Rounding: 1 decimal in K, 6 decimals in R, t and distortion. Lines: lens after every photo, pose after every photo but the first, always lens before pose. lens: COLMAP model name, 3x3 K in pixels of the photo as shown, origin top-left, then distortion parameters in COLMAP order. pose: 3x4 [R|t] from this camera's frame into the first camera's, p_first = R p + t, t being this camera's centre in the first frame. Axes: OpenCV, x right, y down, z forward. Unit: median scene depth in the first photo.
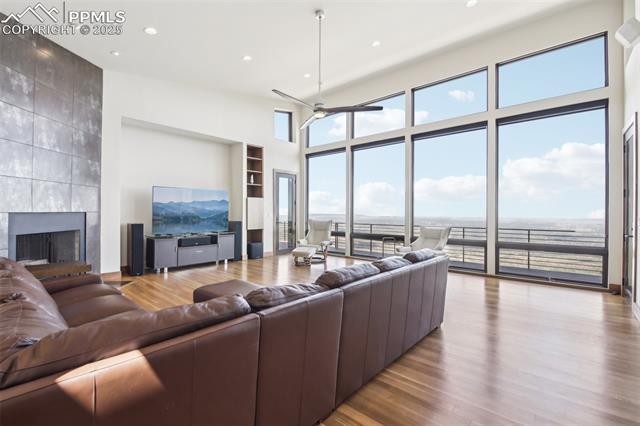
lens RADIAL K [[286.7, 0, 319.5], [0, 286.7, 211.4], [0, 0, 1]] dist [-0.010061, -0.001957]
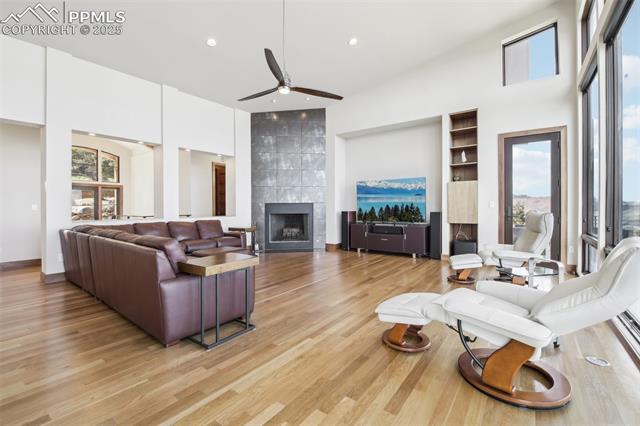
lens RADIAL K [[286.7, 0, 317.1], [0, 286.7, 210.4], [0, 0, 1]] dist [-0.010061, -0.001957]
pose [[0.054780, 0.002788, -0.998495, 0.665482], [0.004939, 0.999983, 0.003063, 0.032682], [0.998486, -0.005100, 0.054765, 0.772663]]
